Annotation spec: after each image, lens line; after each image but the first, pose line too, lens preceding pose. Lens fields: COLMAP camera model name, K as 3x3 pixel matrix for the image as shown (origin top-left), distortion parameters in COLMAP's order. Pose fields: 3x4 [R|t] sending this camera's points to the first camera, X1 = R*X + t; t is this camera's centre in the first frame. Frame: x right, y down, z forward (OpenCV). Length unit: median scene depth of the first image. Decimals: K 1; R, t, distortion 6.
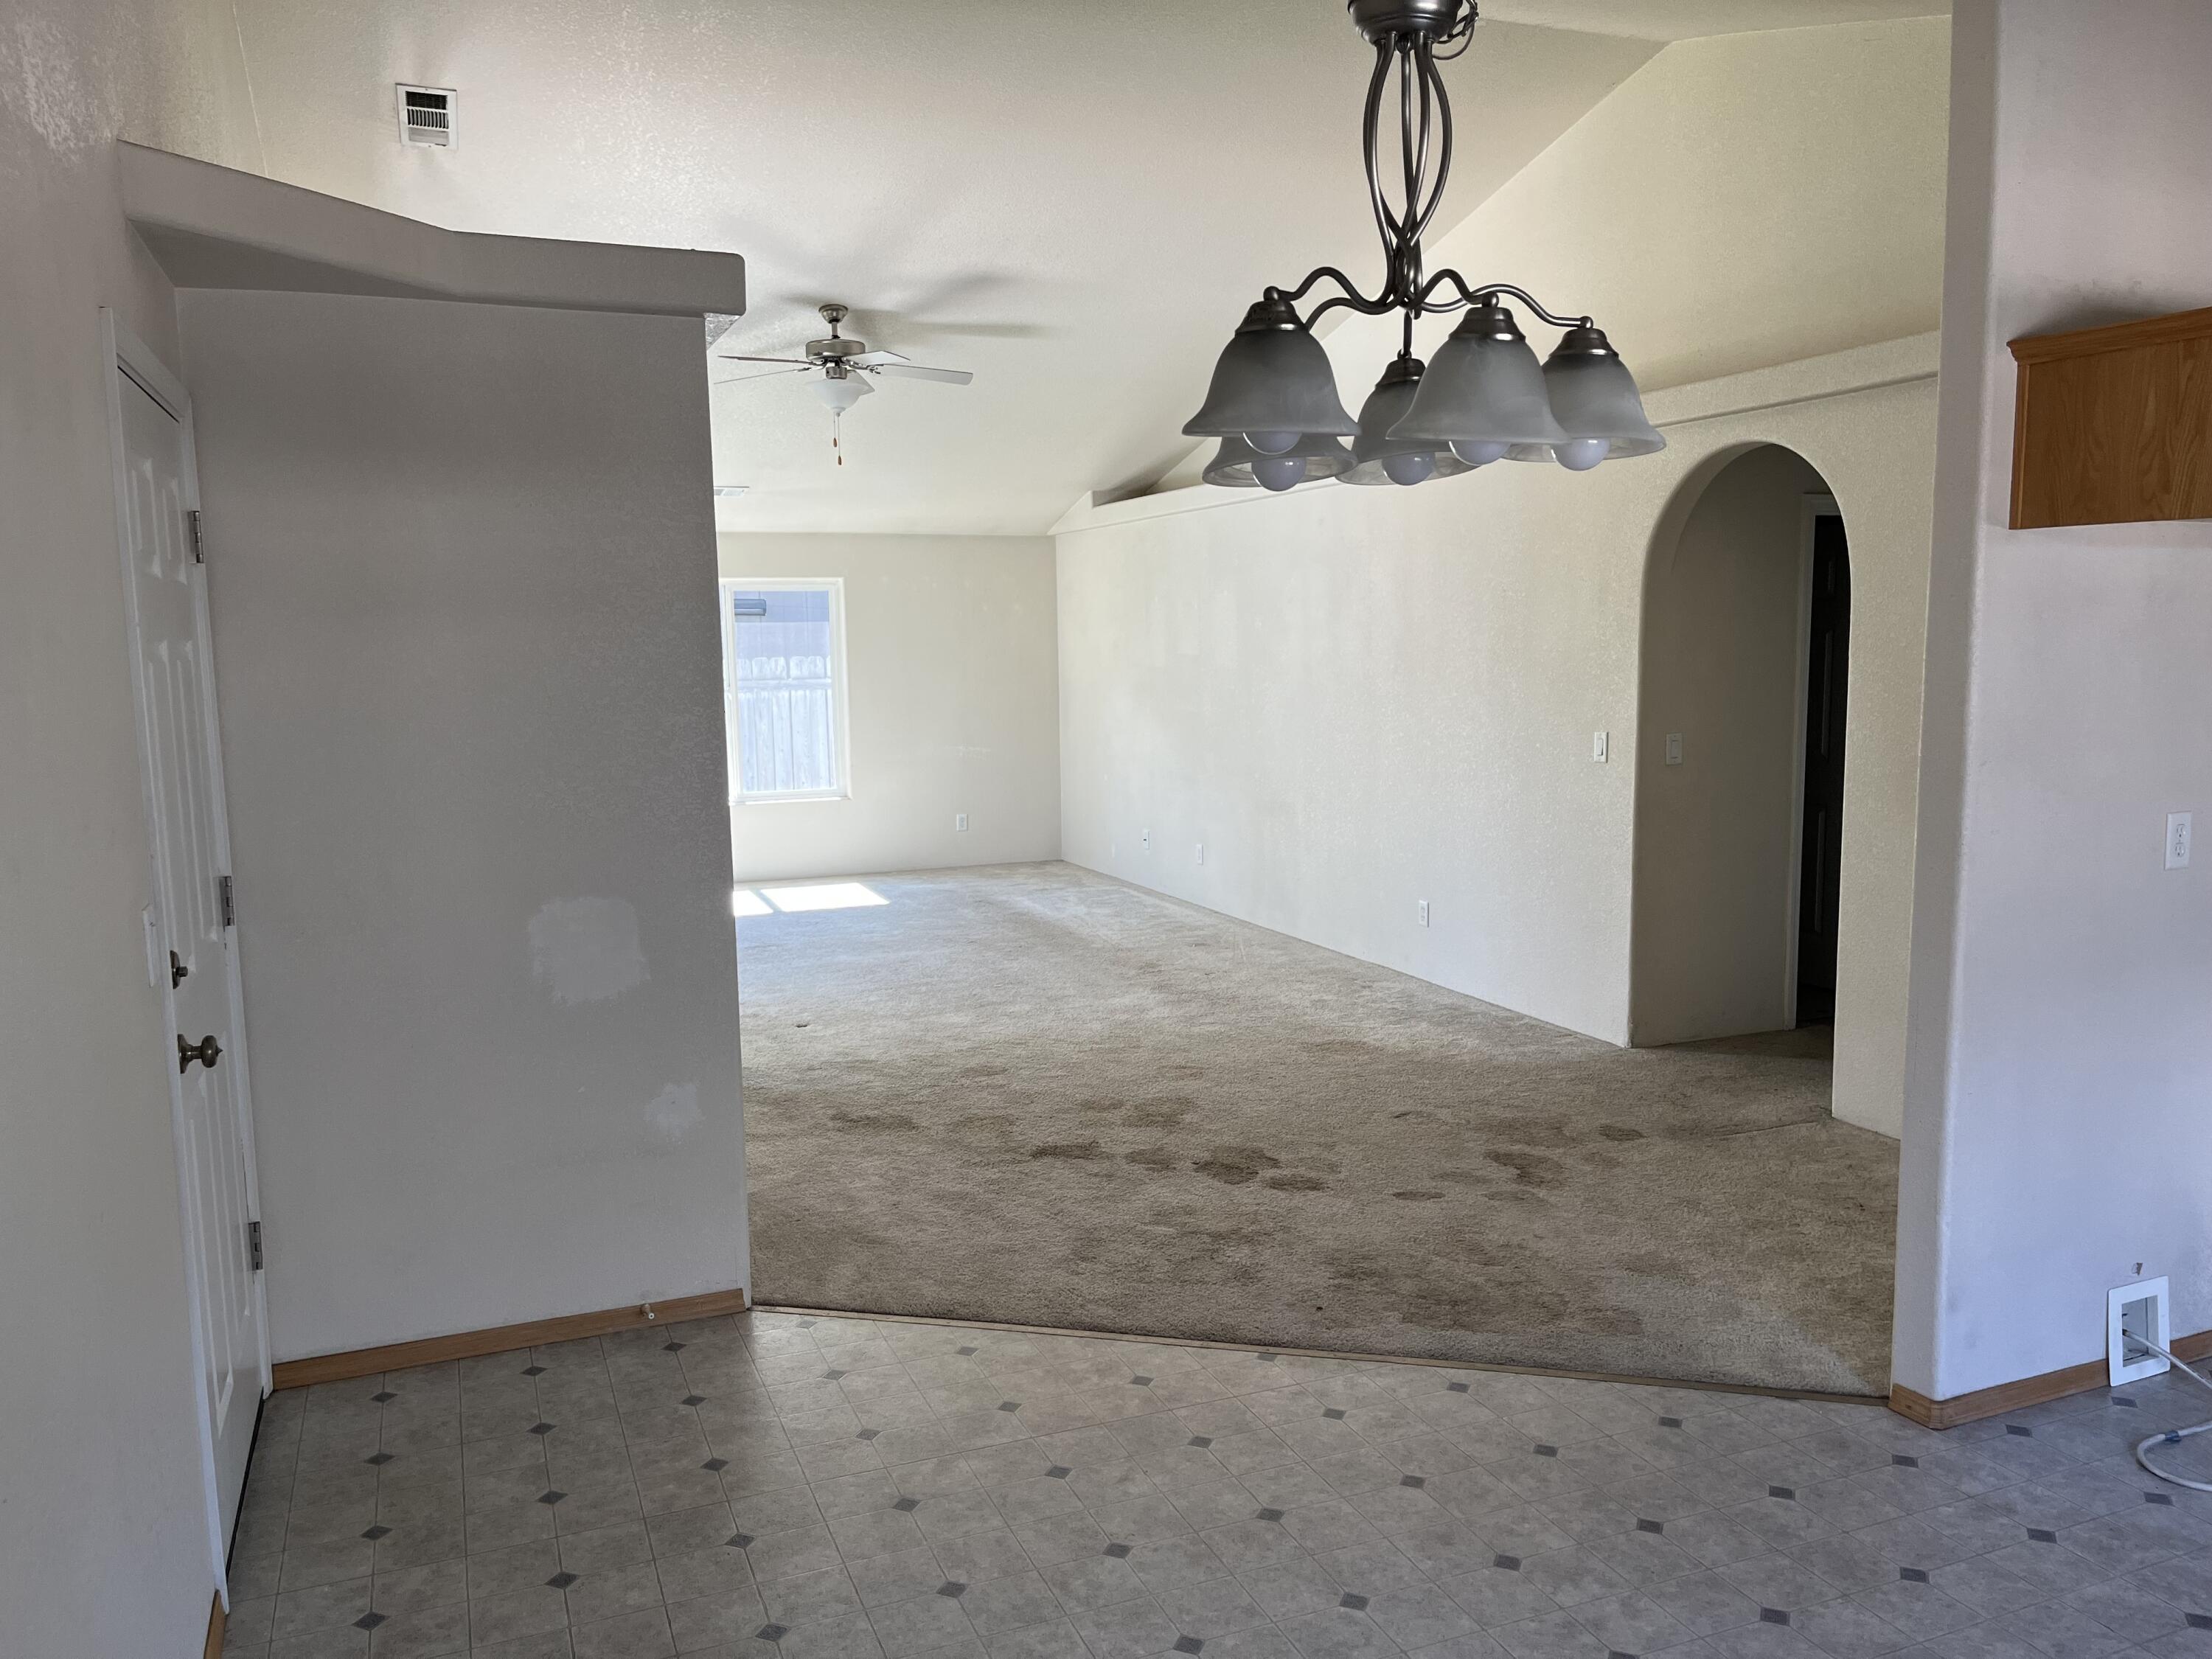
lens RADIAL K [[1672.5, 0, 1106.0], [0, 1672.5, 829.5], [0, 0, 1]] dist [0.076299, -0.104505]
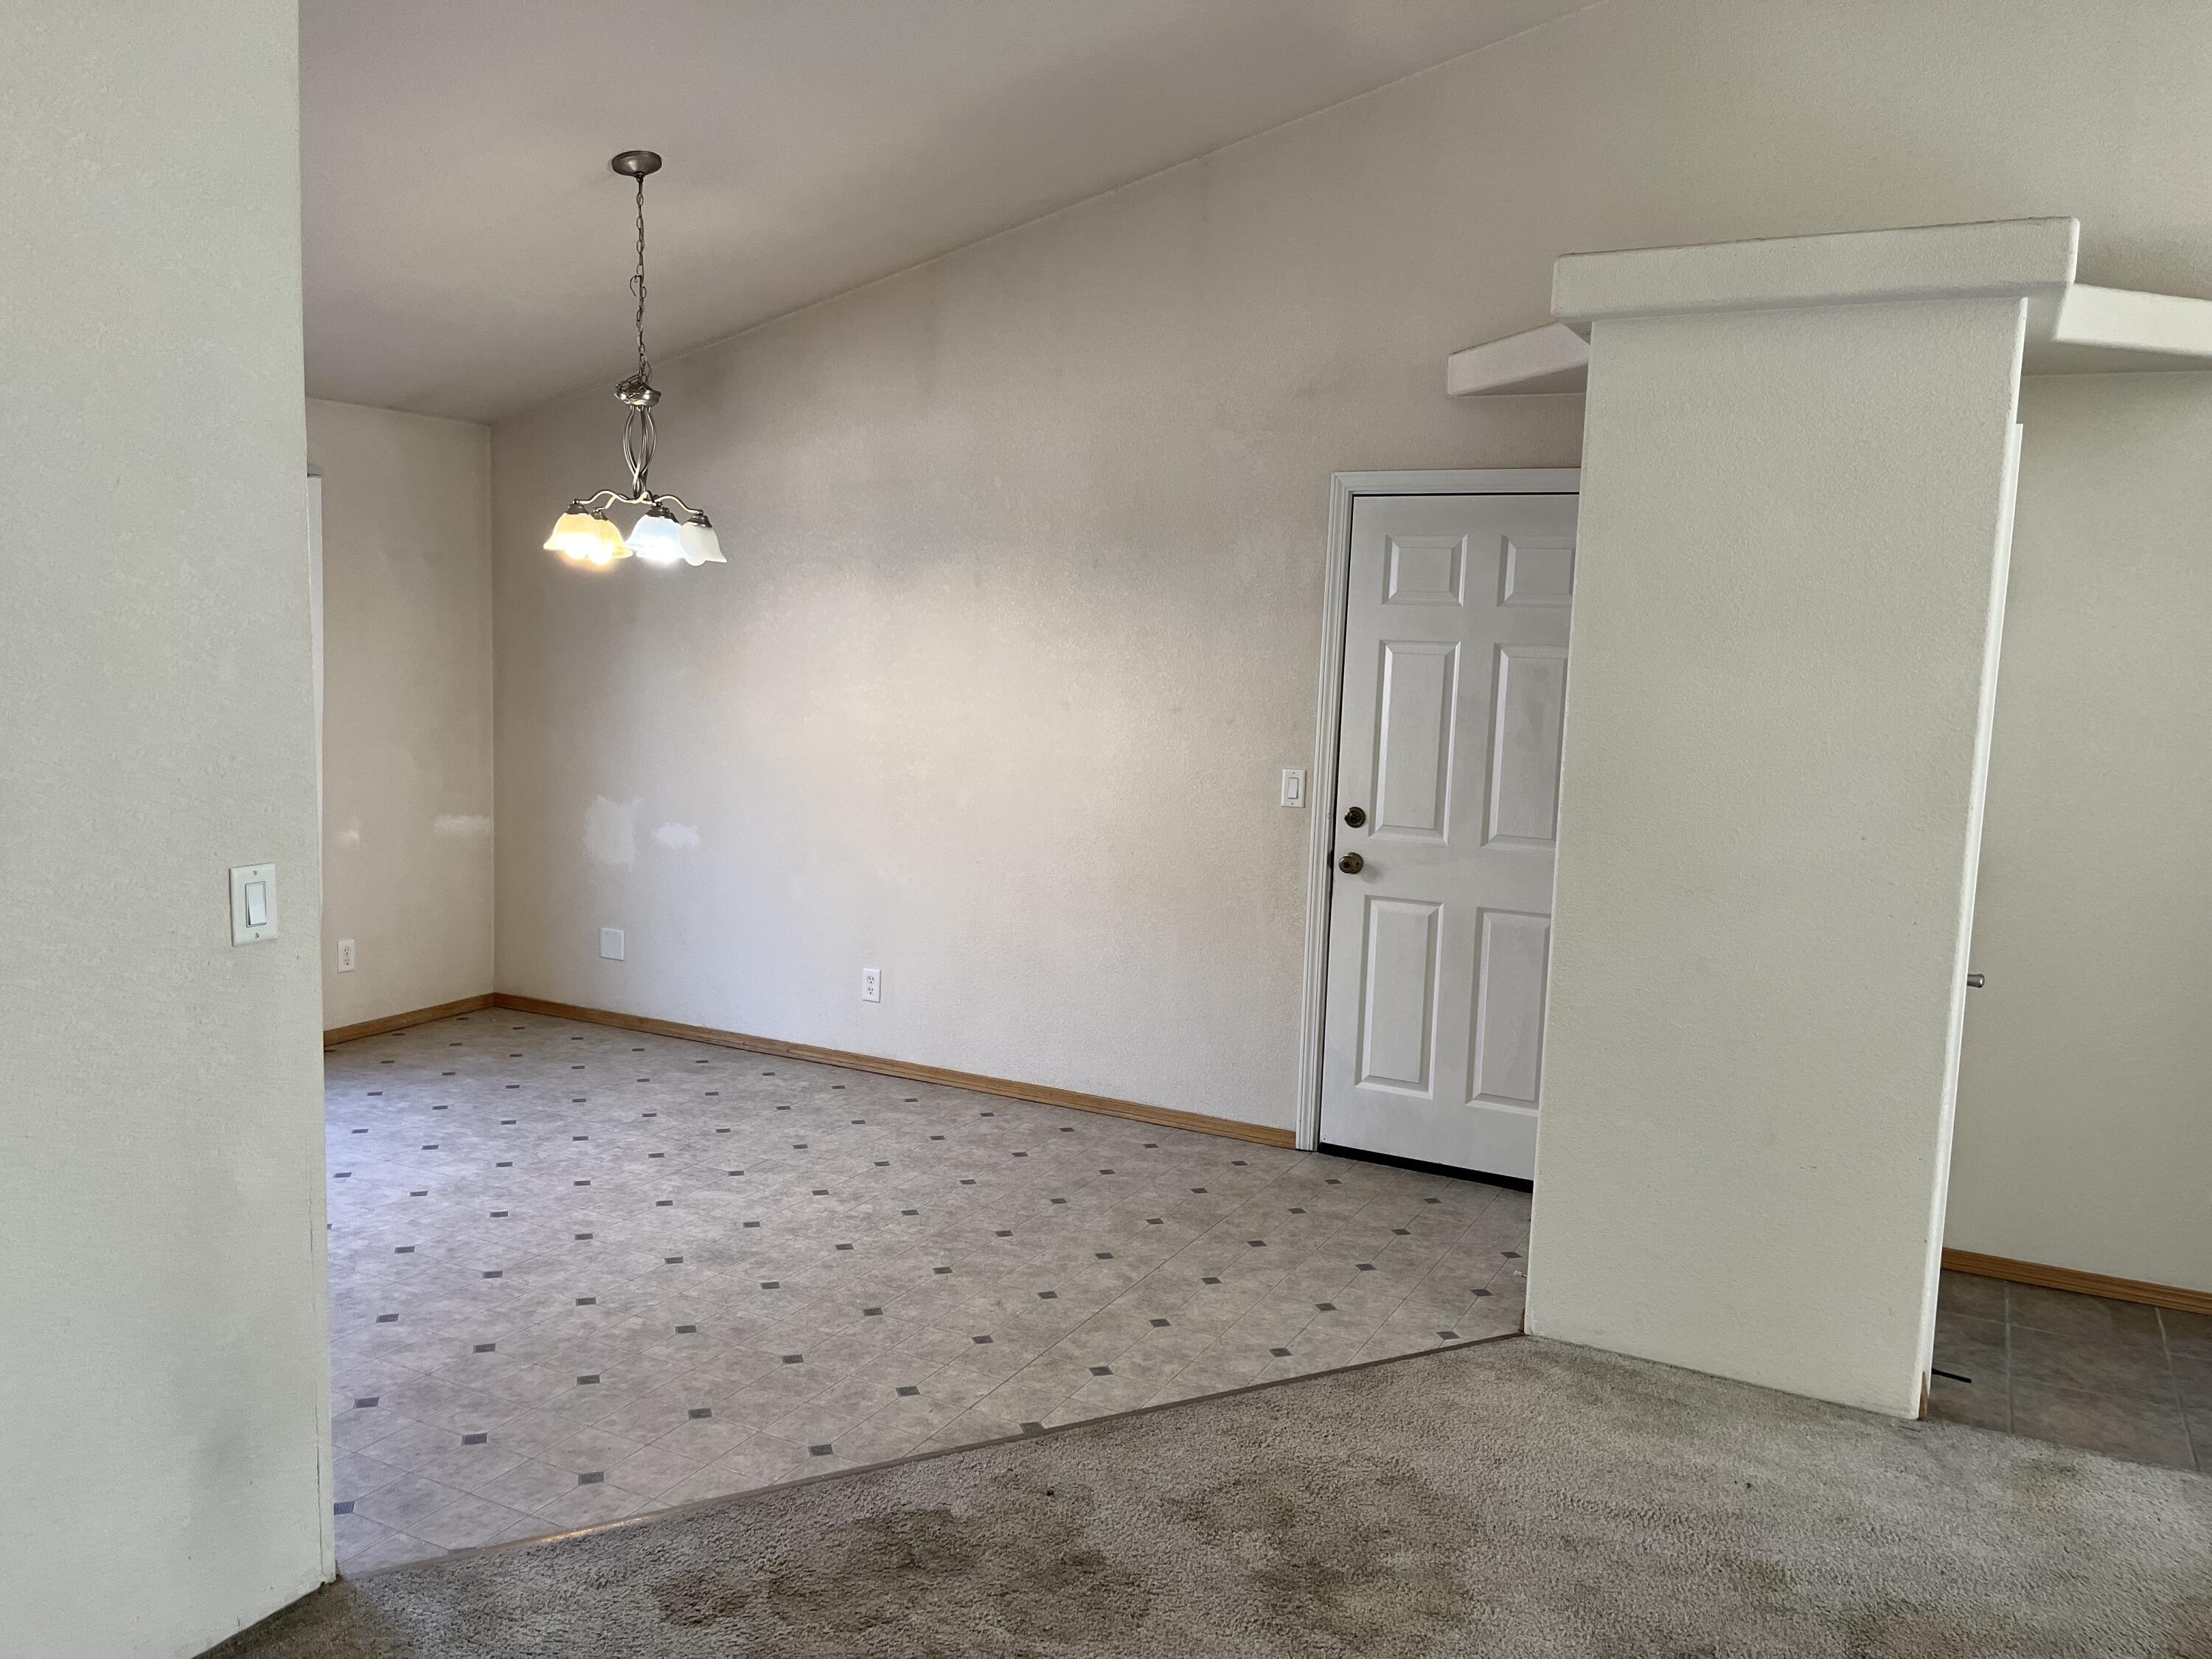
lens RADIAL K [[1672.5, 0, 1106.0], [0, 1672.5, 829.5], [0, 0, 1]] dist [0.076299, -0.104505]
pose [[-0.755778, 0.066309, -0.651462, 0.680562], [-0.094509, 0.973398, 0.208719, -0.208606], [0.647972, 0.219314, -0.729406, 1.729822]]
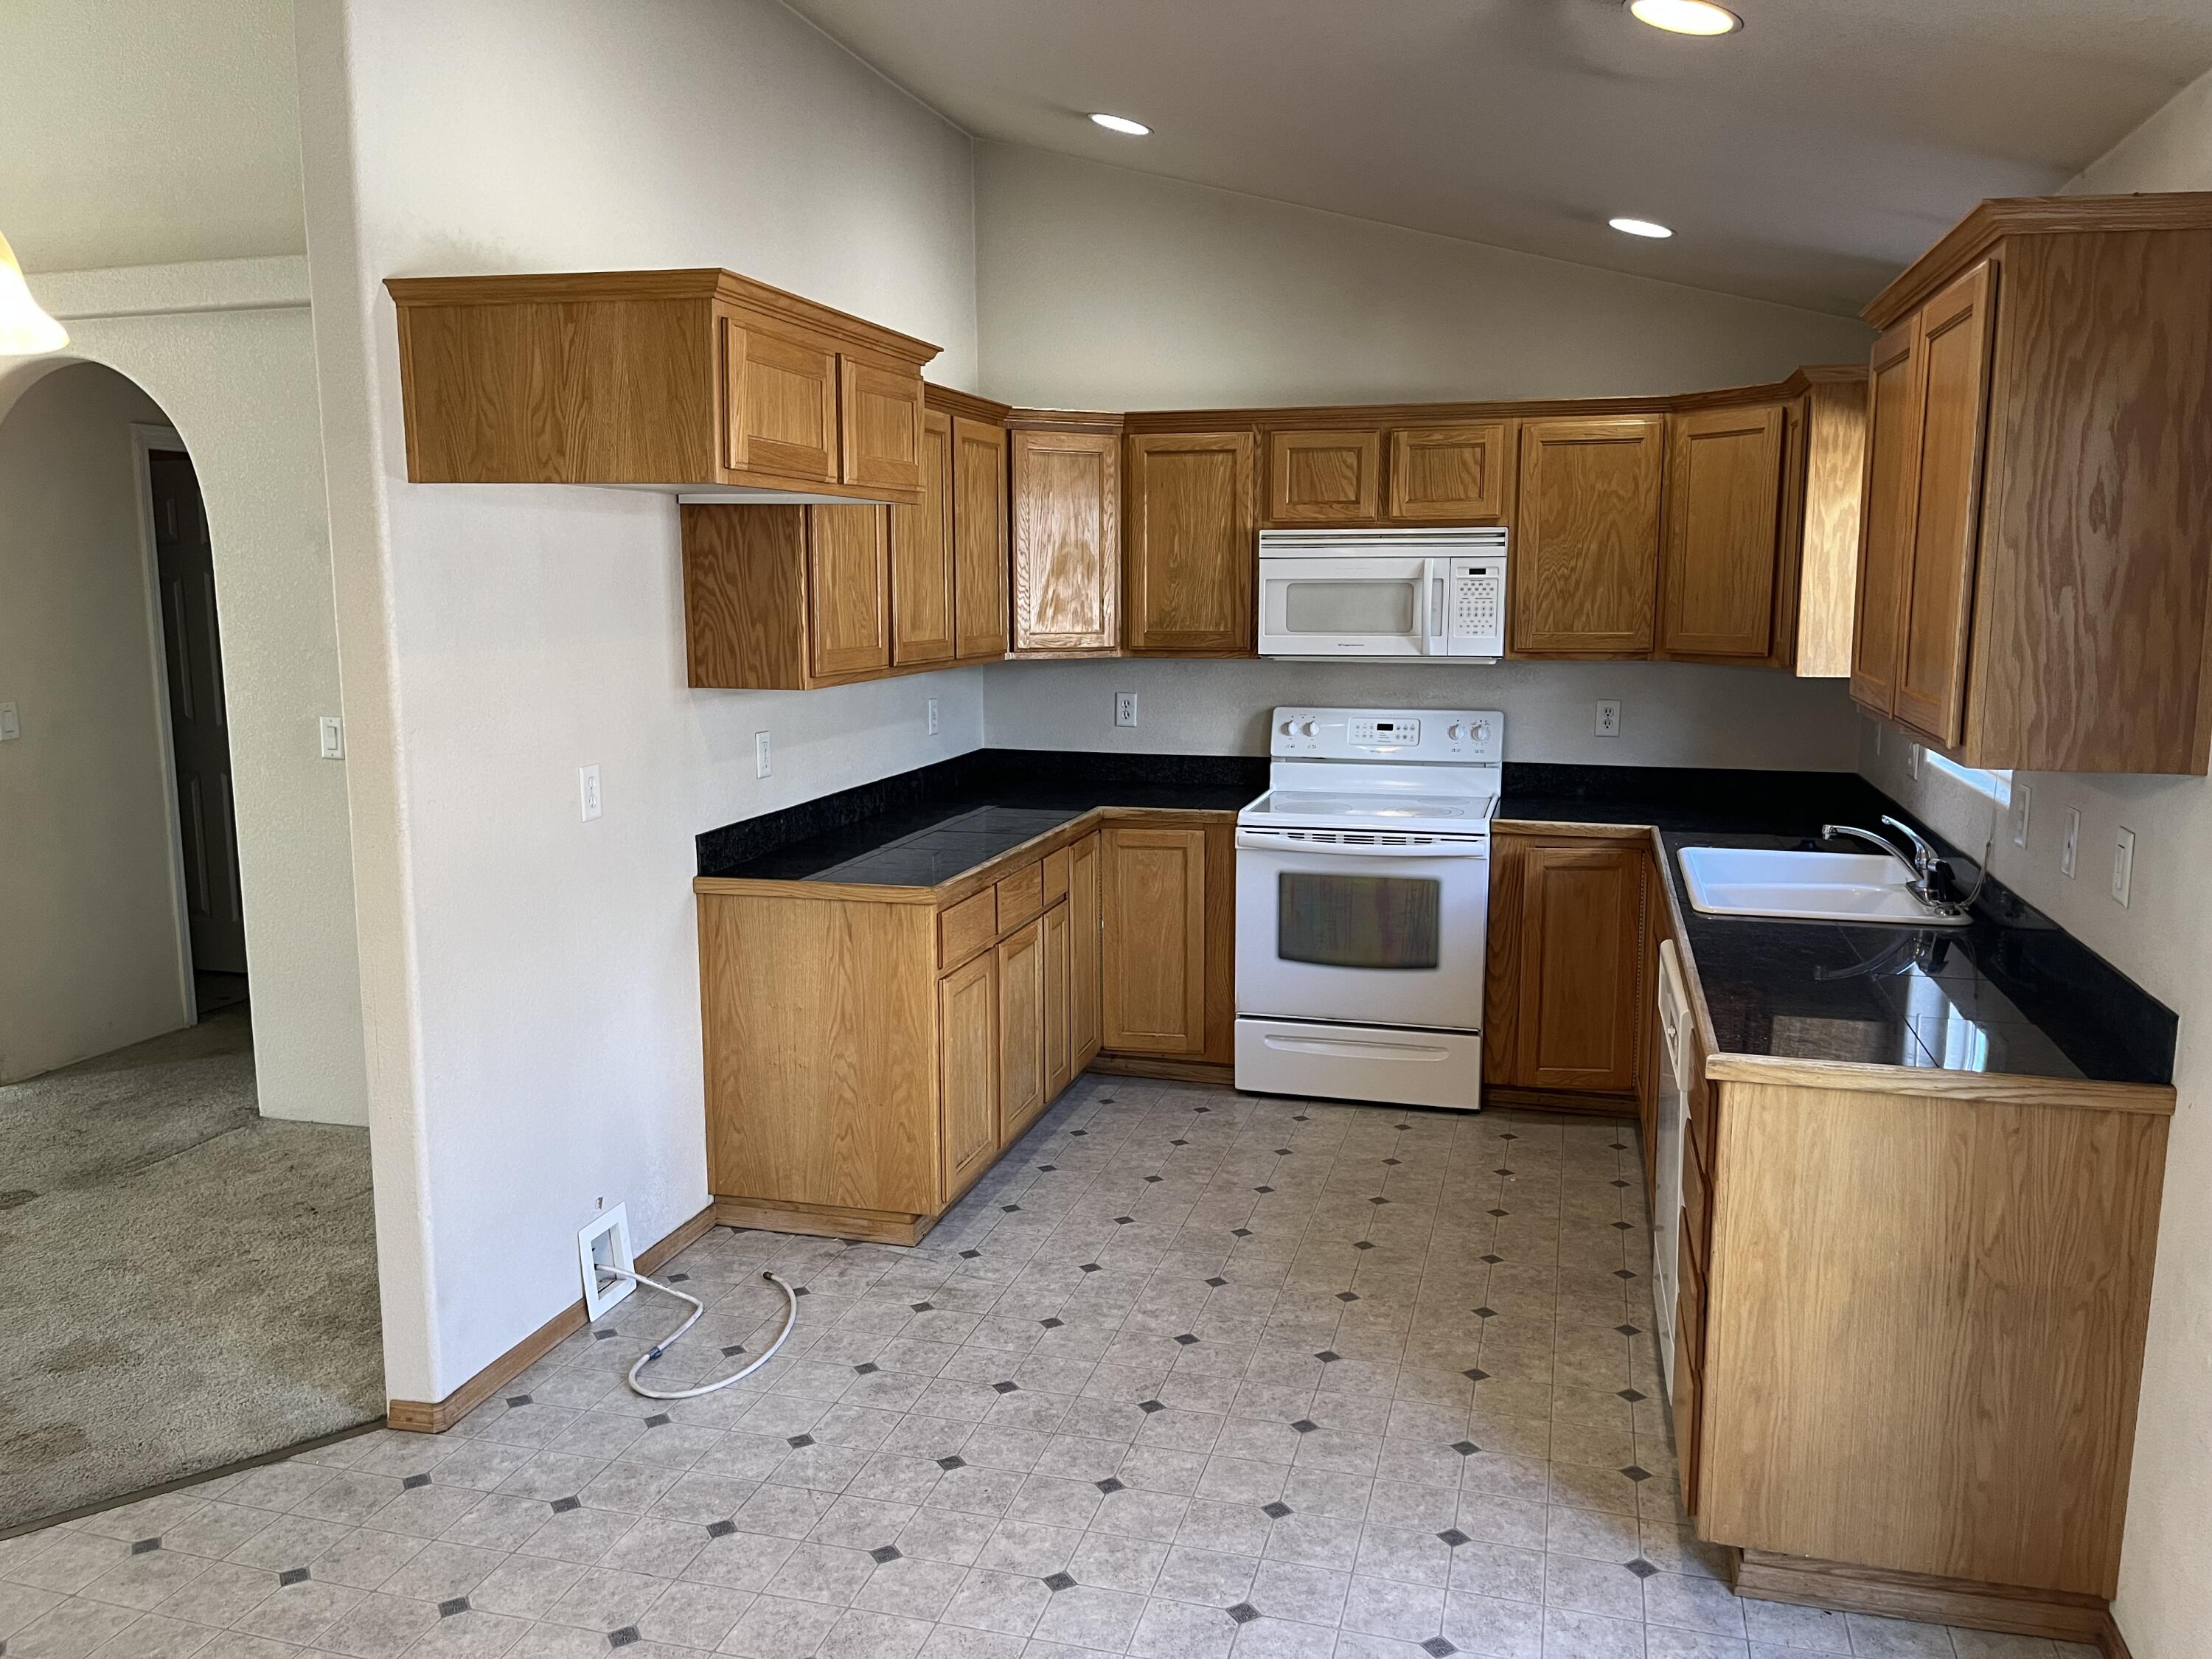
lens RADIAL K [[1662.2, 0, 1116.9], [0, 1662.2, 826.2], [0, 0, 1]] dist [0.082405, -0.121519]
pose [[0.601754, -0.111836, 0.790813, 0.007834], [0.085405, 0.993481, 0.075510, -0.021778], [-0.794102, 0.022101, 0.607382, 0.109969]]
